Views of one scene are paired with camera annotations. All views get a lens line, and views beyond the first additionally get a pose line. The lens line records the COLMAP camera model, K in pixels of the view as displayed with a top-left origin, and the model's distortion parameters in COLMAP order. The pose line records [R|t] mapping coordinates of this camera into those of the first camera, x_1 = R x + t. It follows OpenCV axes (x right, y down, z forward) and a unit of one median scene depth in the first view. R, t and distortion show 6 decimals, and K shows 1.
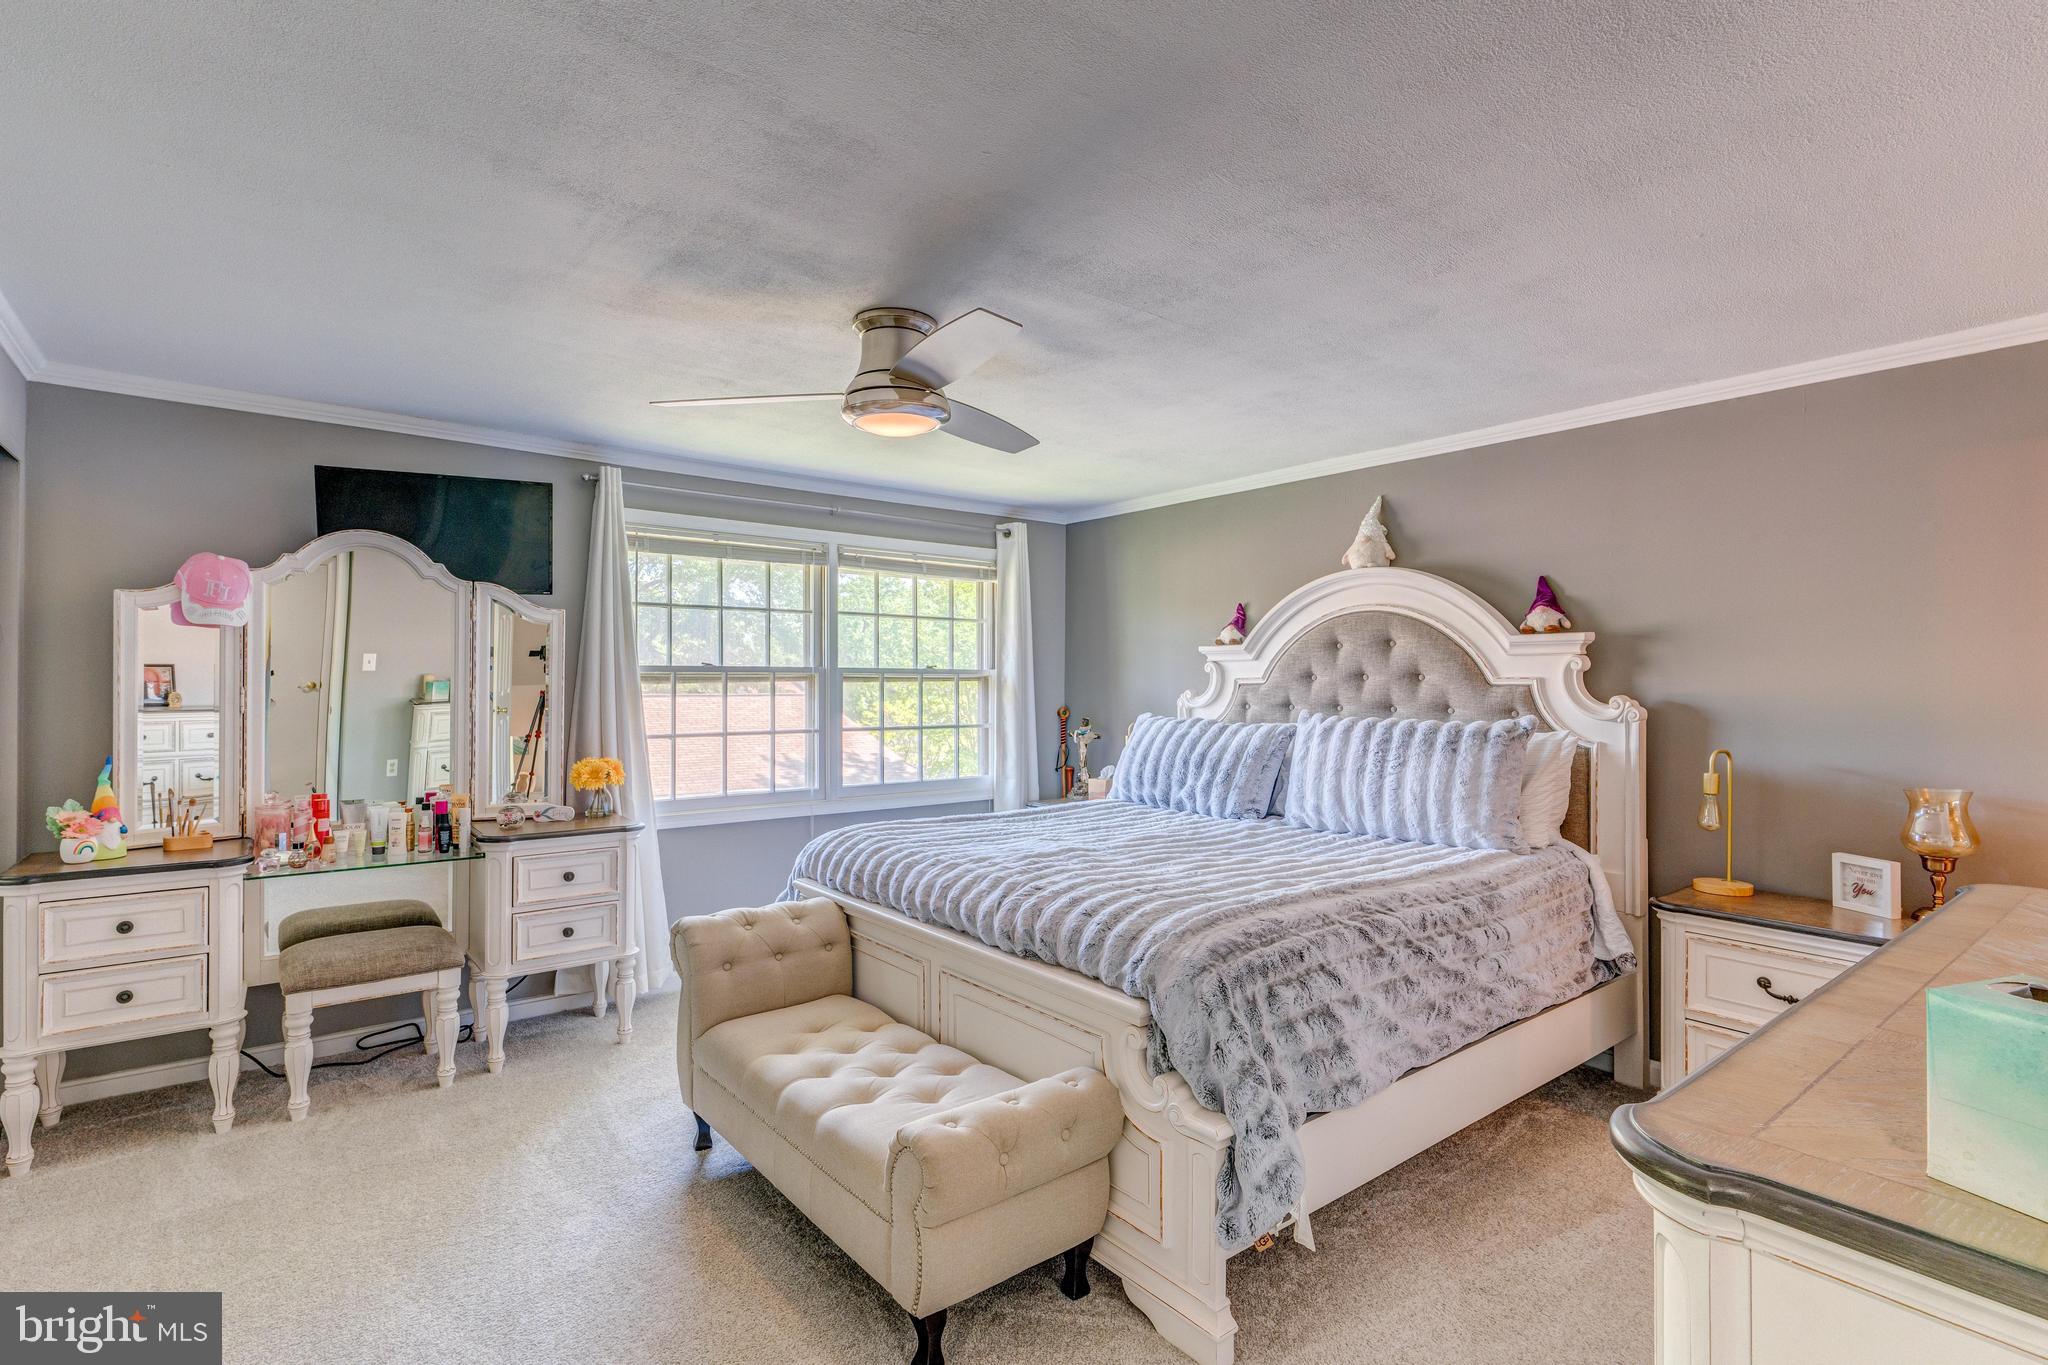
lens RADIAL K [[971.1, 0, 1023.5], [0, 971.1, 677.6], [0, 0, 1]] dist [0.002442, 0.000302]
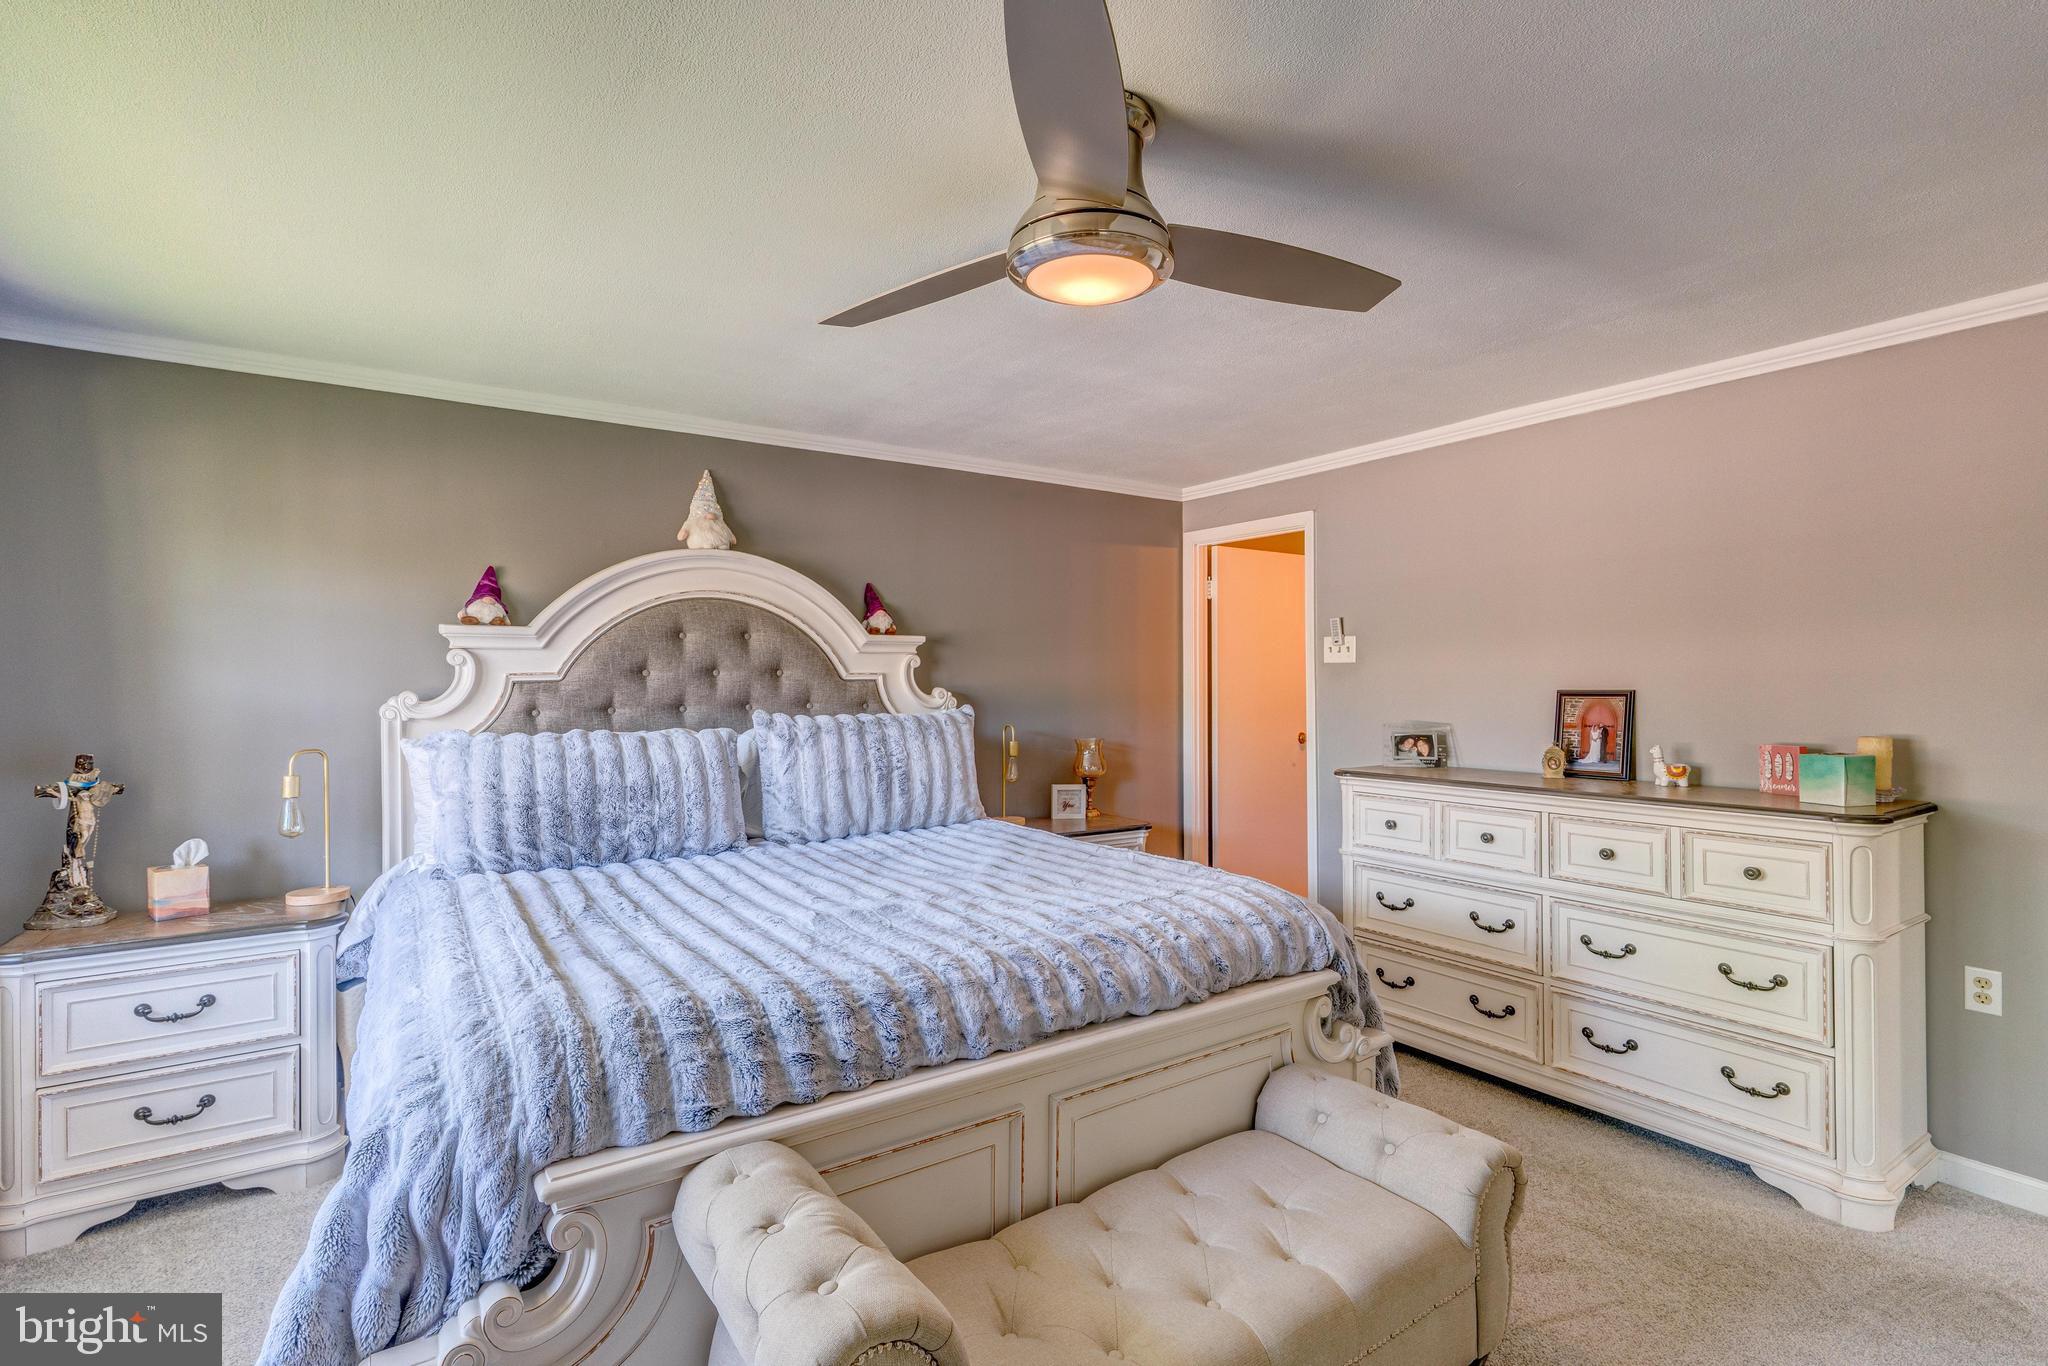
lens RADIAL K [[971.1, 0, 1023.5], [0, 971.1, 678.1], [0, 0, 1]] dist [0.002442, 0.000302]
pose [[0.073786, -0.002625, 0.997271, -0.441248], [0.000426, 0.999997, 0.002601, 0.002292], [-0.997274, 0.000233, 0.073787, 0.563342]]
